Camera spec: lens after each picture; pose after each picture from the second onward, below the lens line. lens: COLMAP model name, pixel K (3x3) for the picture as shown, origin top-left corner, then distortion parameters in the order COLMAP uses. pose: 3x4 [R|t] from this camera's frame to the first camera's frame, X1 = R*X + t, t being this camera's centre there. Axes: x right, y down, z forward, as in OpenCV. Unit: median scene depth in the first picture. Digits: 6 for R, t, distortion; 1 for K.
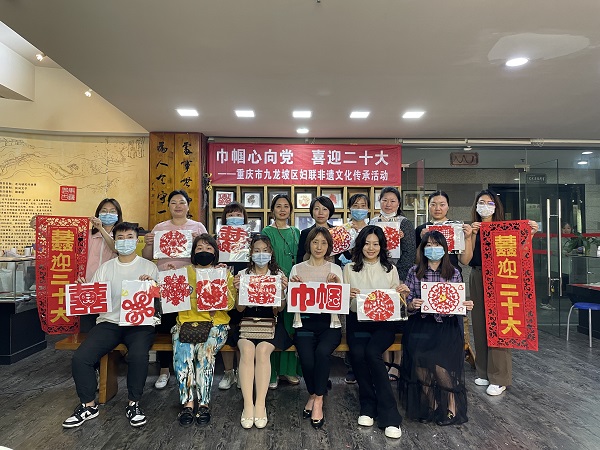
lens RADIAL K [[456.2, 0, 302.1], [0, 456.2, 222.3], [0, 0, 1]] dist [0.101885, -0.002988]
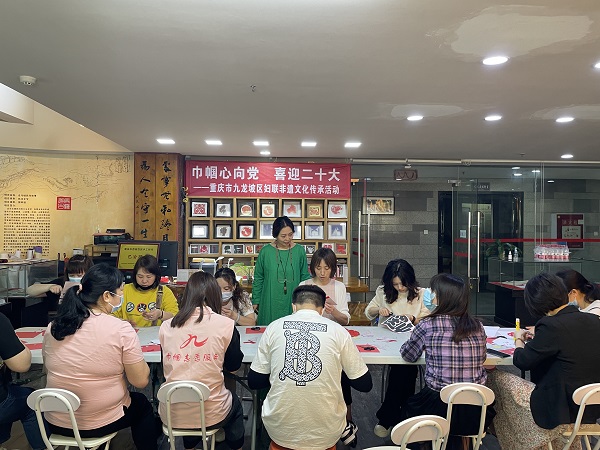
lens RADIAL K [[456.2, 0, 296.8], [0, 456.2, 227.6], [0, 0, 1]] dist [0.101885, -0.002988]
pose [[0.999887, 0.004258, 0.014418, 0.061917], [-0.004715, 0.999484, 0.031784, -0.041851], [-0.014275, -0.031848, 0.999391, -0.172406]]
